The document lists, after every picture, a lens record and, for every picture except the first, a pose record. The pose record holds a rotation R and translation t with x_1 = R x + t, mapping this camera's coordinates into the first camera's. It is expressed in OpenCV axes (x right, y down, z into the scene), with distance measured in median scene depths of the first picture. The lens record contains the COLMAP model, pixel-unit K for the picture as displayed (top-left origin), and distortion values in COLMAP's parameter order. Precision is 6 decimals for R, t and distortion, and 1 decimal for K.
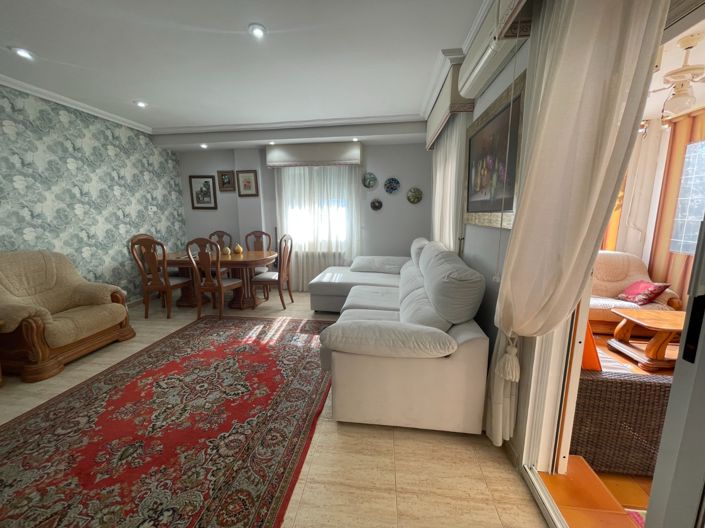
lens RADIAL K [[283.5, 0, 349.4], [0, 283.5, 262.3], [0, 0, 1]] dist [0.001253, -0.000075]
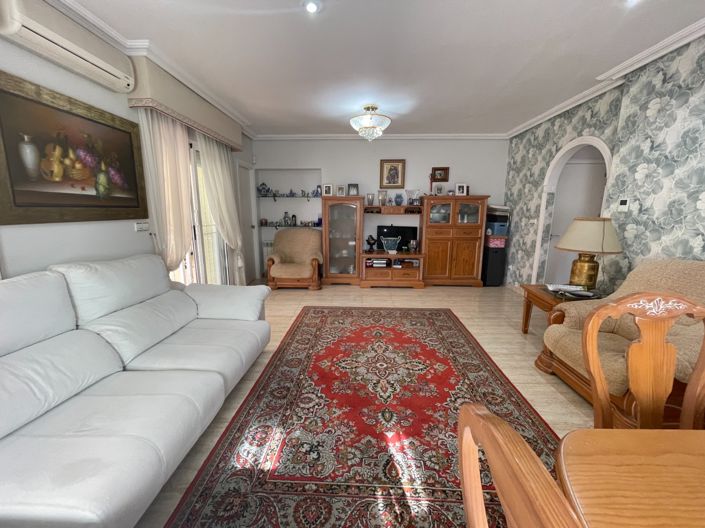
lens RADIAL K [[283.5, 0, 349.4], [0, 283.5, 262.3], [0, 0, 1]] dist [0.001253, -0.000075]
pose [[-0.995744, 0.014096, -0.091077, -0.296015], [-0.017526, 0.941240, 0.337284, -0.299467], [0.090479, 0.337445, -0.936987, 1.848523]]
